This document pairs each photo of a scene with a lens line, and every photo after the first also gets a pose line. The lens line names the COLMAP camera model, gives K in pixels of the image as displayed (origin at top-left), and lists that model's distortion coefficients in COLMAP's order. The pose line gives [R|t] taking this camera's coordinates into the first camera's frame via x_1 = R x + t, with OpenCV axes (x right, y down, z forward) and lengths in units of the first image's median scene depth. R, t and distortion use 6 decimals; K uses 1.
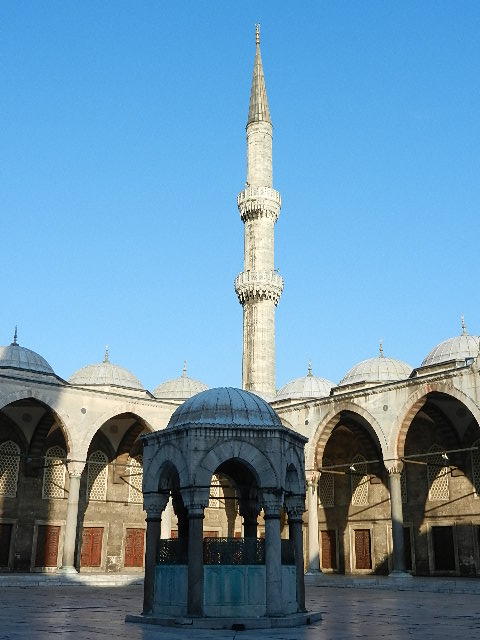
lens RADIAL K [[734.7, 0, 249.9], [0, 734.7, 320.6], [0, 0, 1]] dist [0.000854, 0.011682]
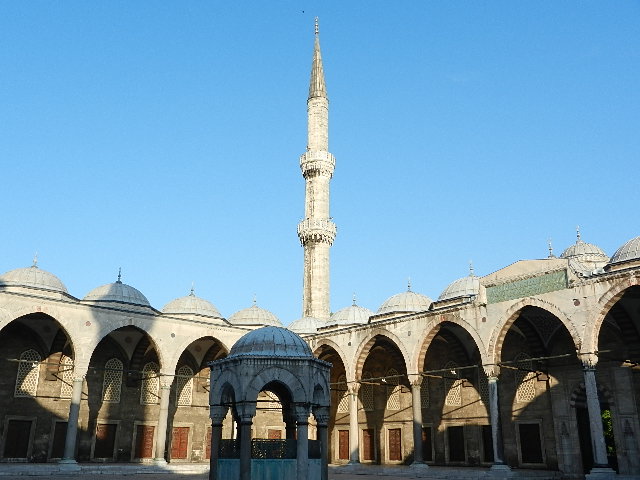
lens RADIAL K [[623.4, 0, 320.0], [0, 623.4, 240.0], [0, 0, 1]] dist [-0.006753, 0.007501]
pose [[0.999997, -0.000738, -0.002503, 0.029771], [0.000708, 0.999926, -0.012149, -0.027467], [0.002512, 0.012147, 0.999923, -0.074692]]
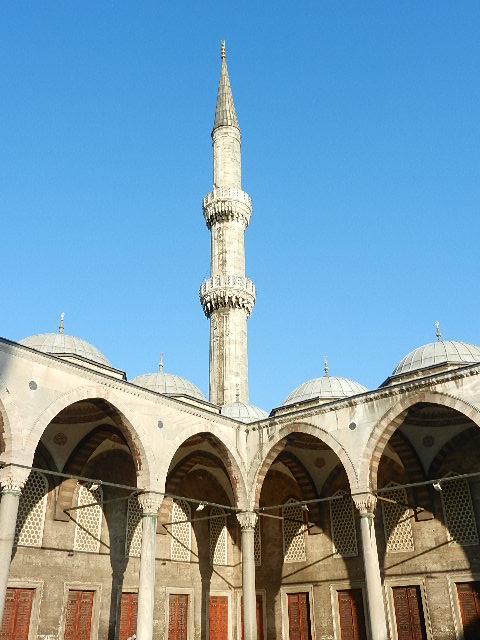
lens RADIAL K [[624.2, 0, 240.0], [0, 624.2, 320.0], [0, 0, 1]] dist [0.010400, -0.004215]
pose [[0.983242, 0.060838, 0.171857, -0.142348], [-0.033534, 0.986945, -0.157527, 0.139613], [-0.179197, 0.149124, 0.972446, 0.428073]]
